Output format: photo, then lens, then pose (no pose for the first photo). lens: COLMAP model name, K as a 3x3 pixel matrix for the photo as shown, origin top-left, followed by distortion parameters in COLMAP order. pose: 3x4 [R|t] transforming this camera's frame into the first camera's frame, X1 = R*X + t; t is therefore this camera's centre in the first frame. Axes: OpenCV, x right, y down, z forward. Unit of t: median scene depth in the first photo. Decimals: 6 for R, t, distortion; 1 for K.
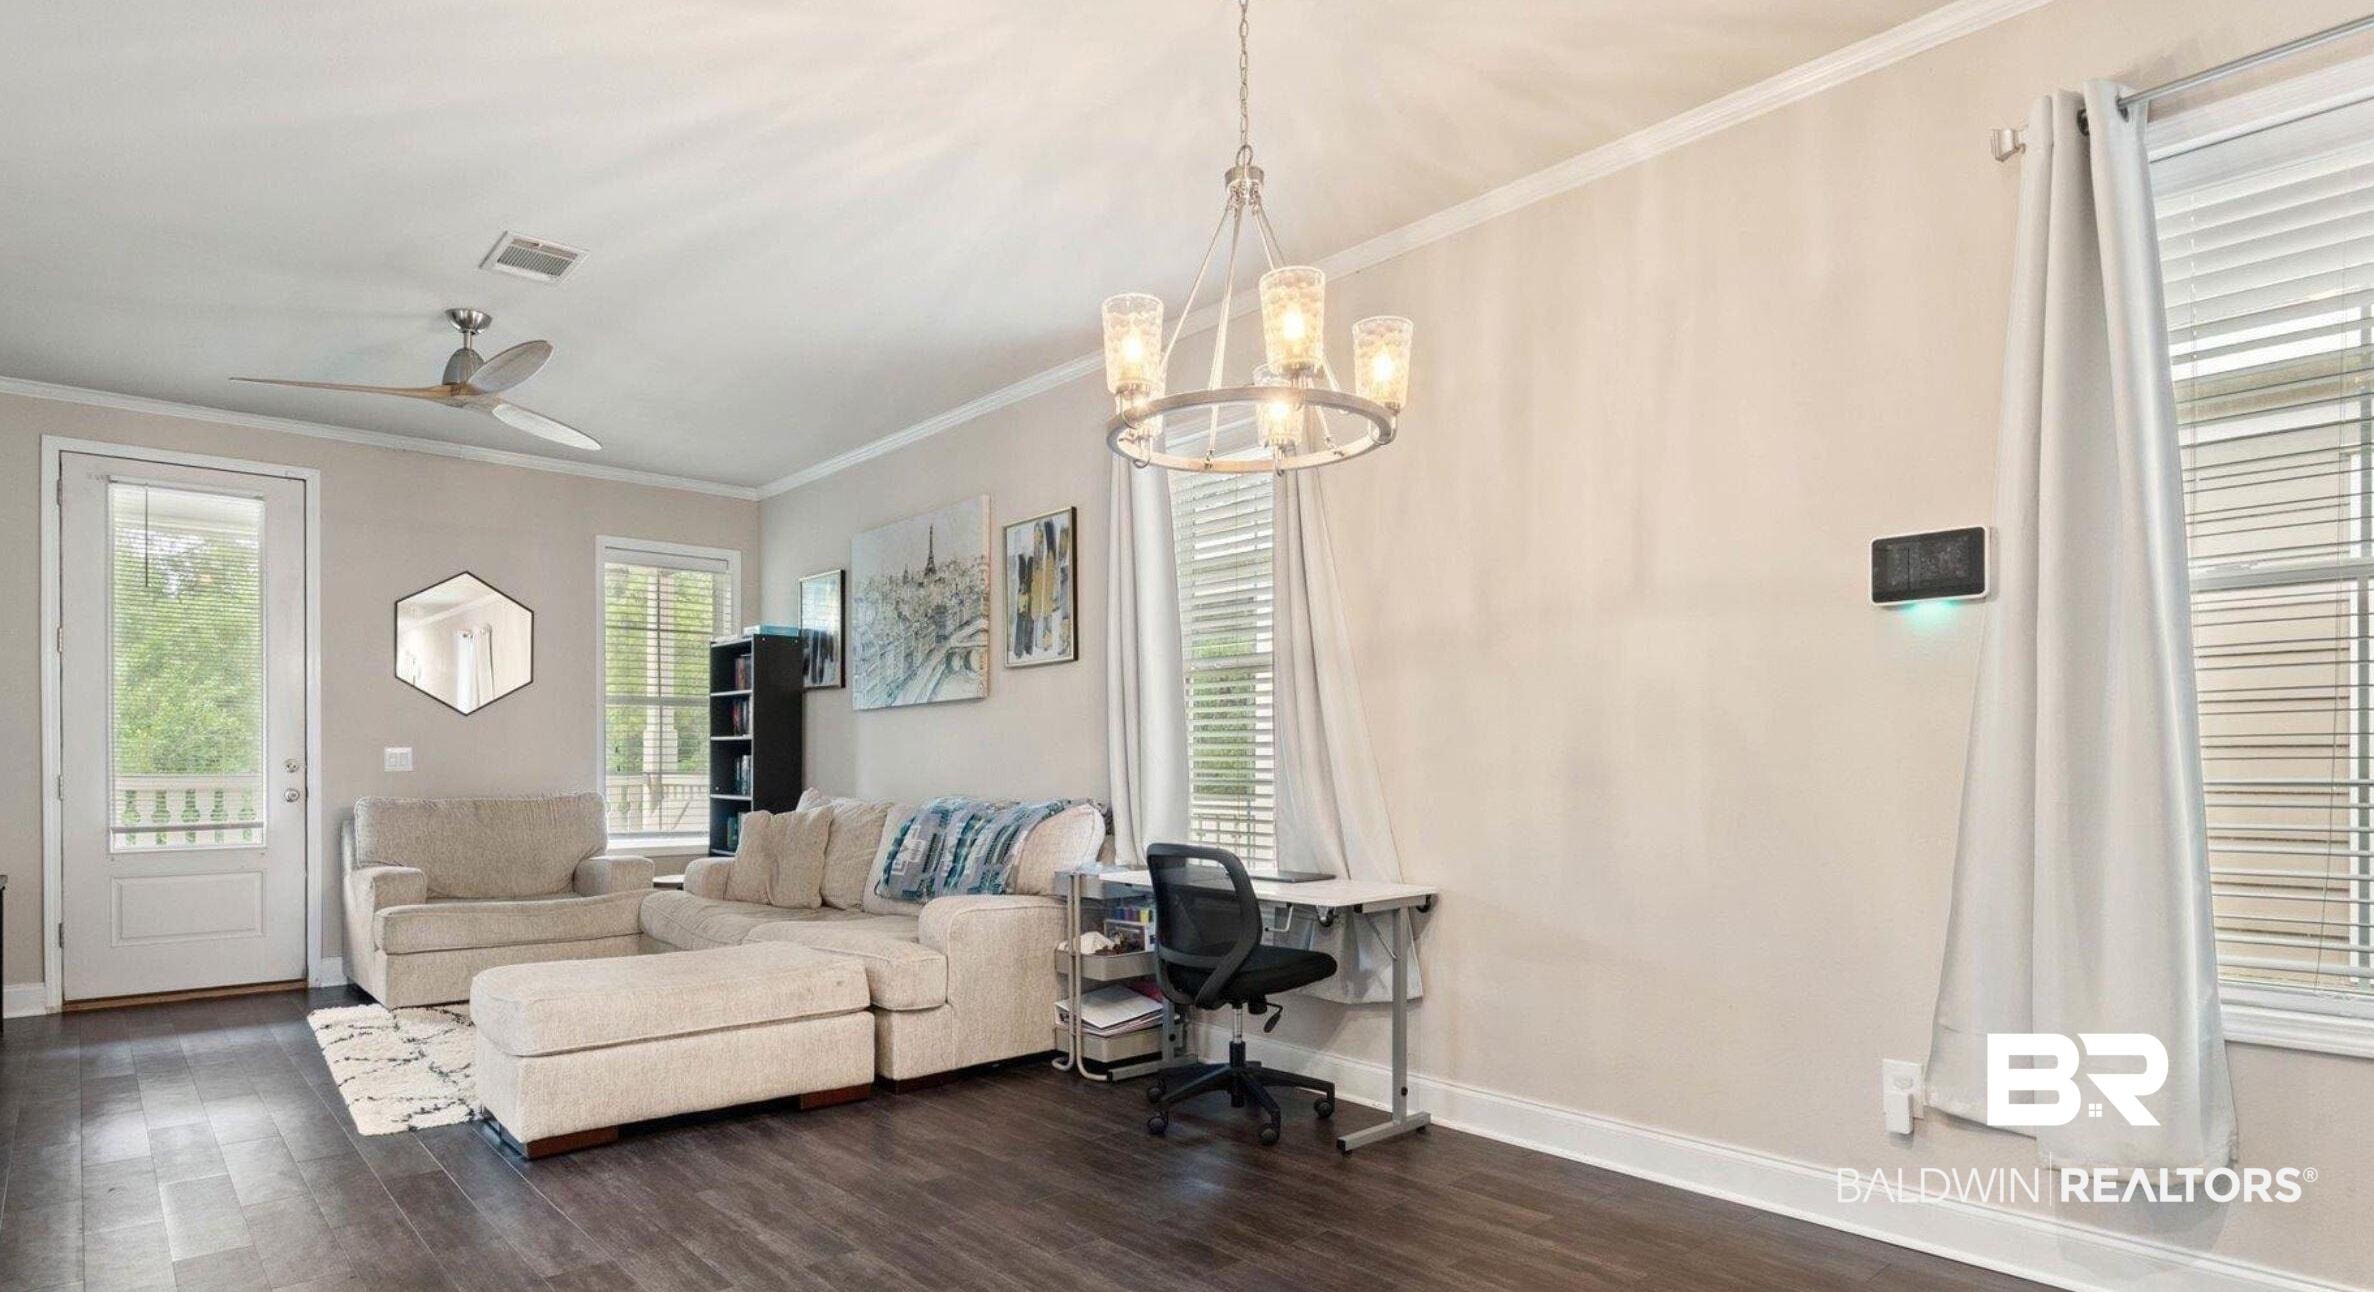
lens RADIAL K [[1295.0, 0, 1183.9], [0, 1295.0, 771.4], [0, 0, 1]] dist [-0.022607, 0.013585]
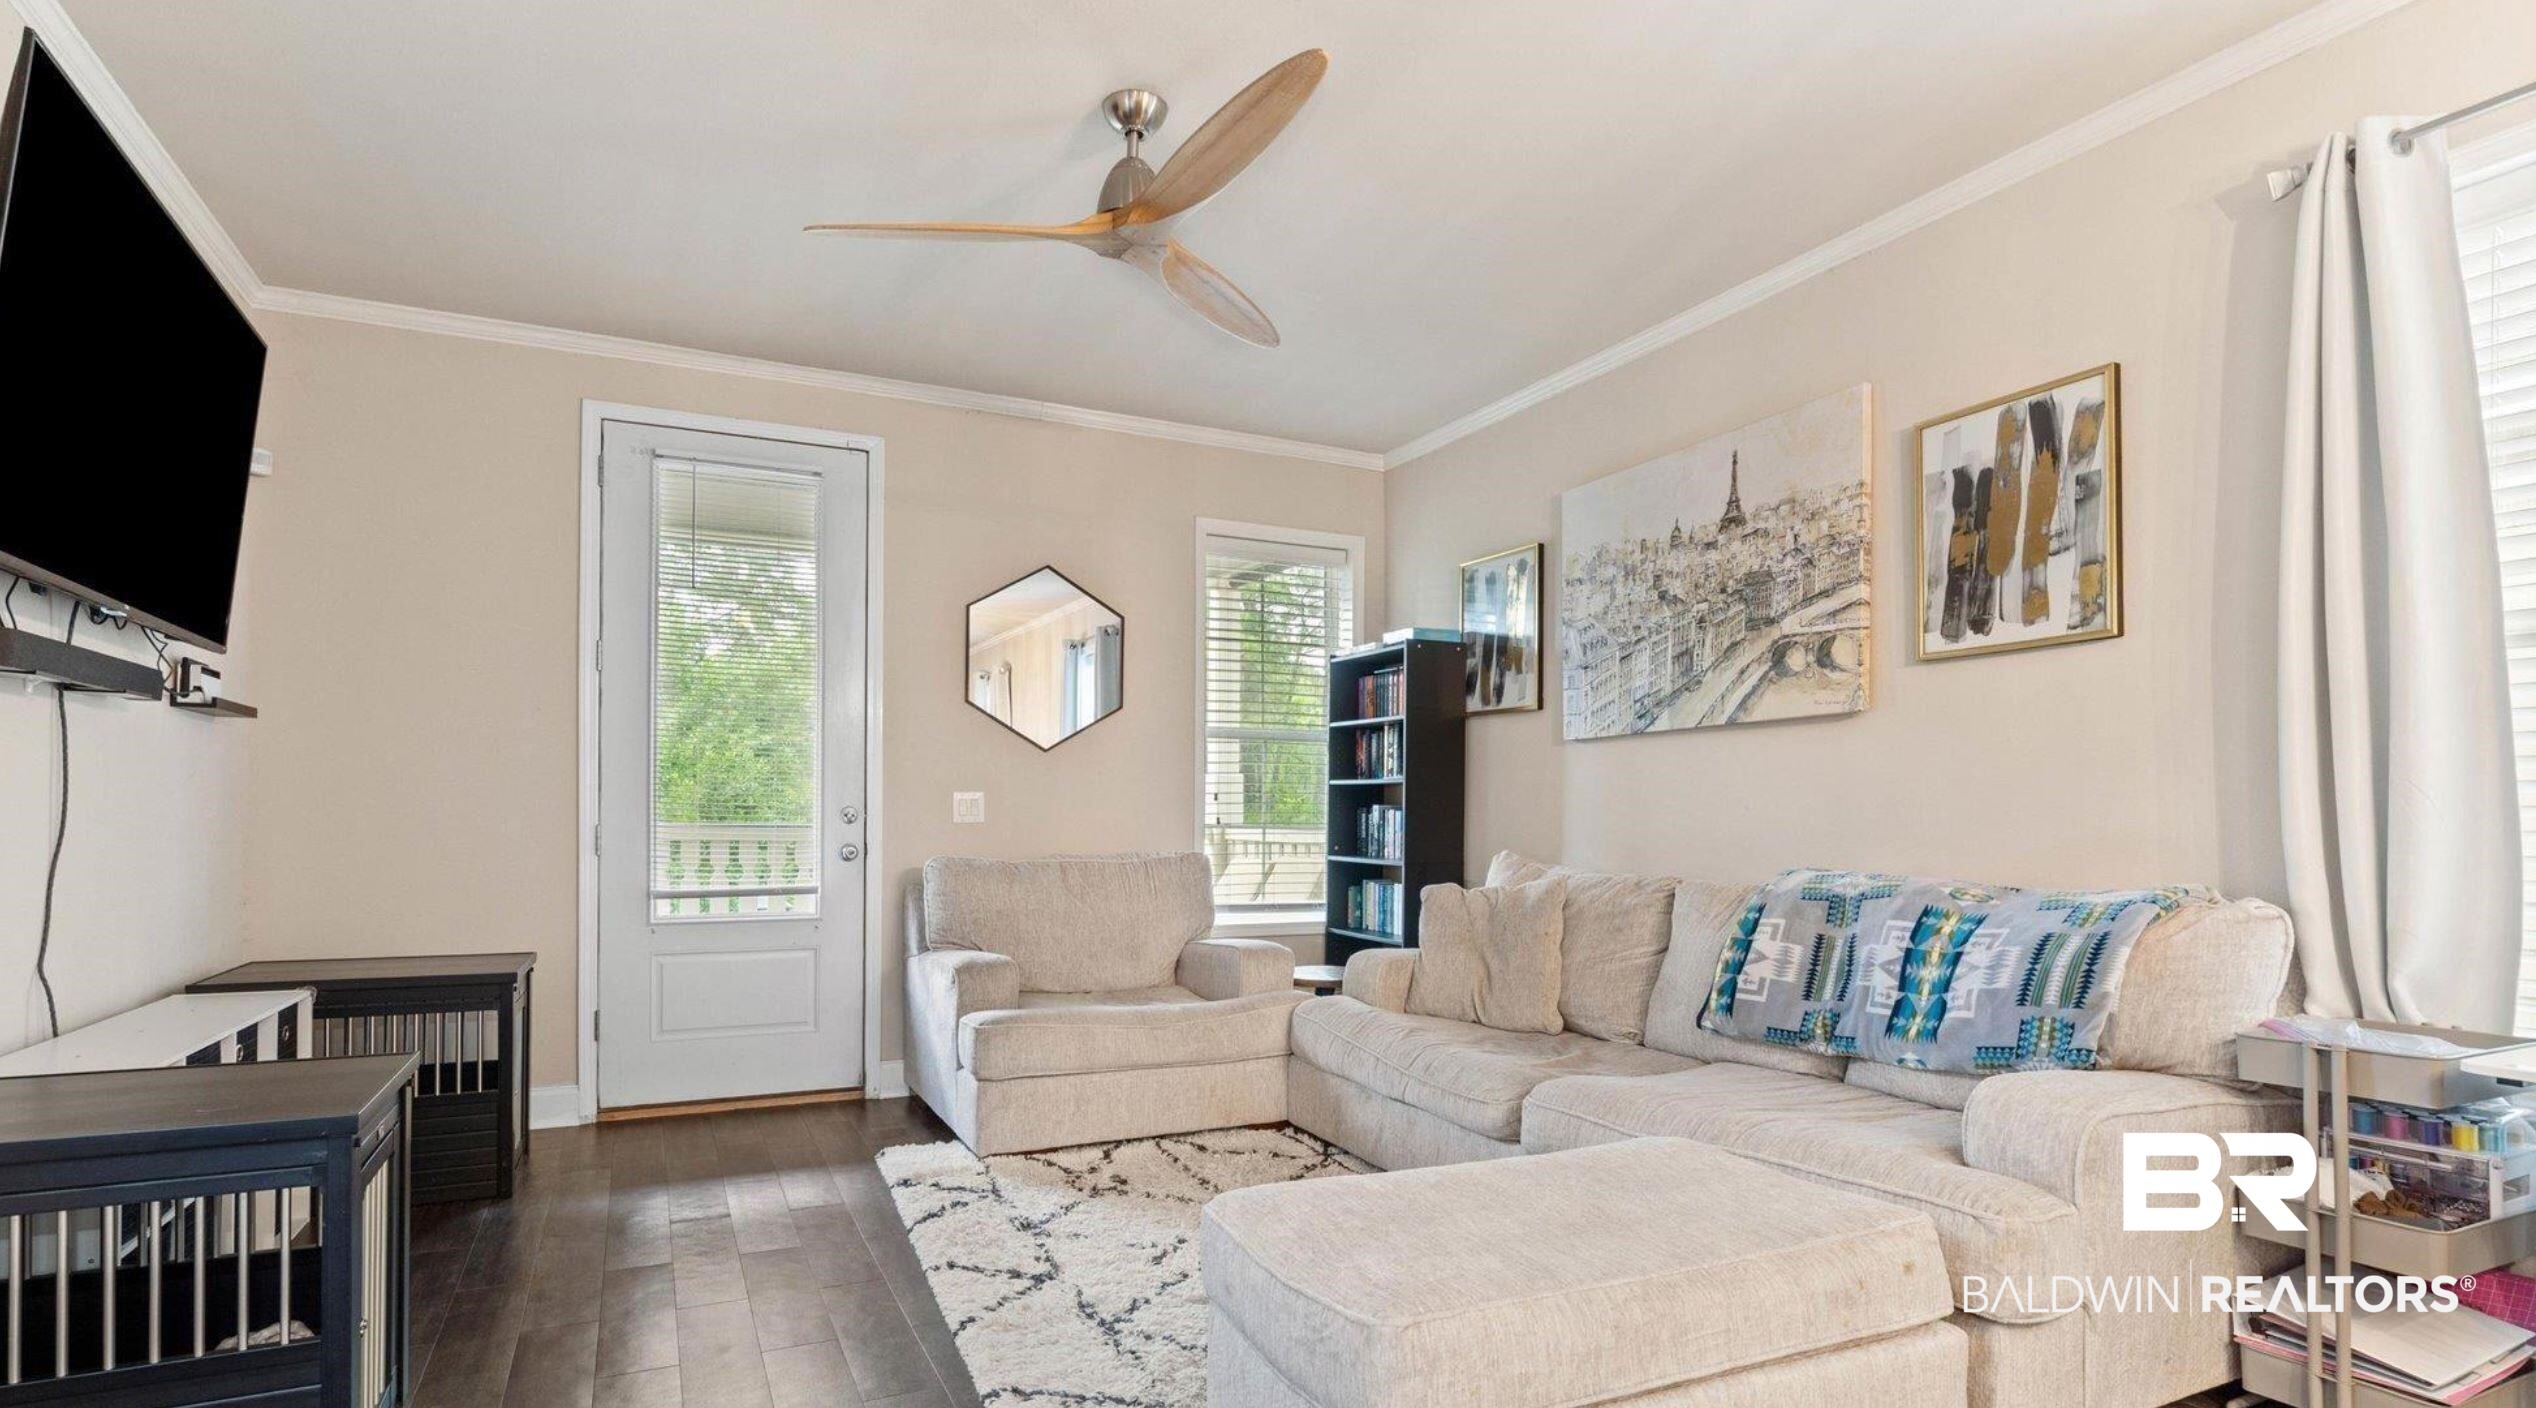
lens RADIAL K [[1284.7, 0, 1270.8], [0, 1284.7, 814.4], [0, 0, 1]] dist [-0.000689, 0.000023]
pose [[0.967505, 0.005641, -0.252788, -0.263116], [-0.007496, 0.999952, -0.006372, -0.001874], [0.252740, 0.008060, 0.967501, 0.325262]]
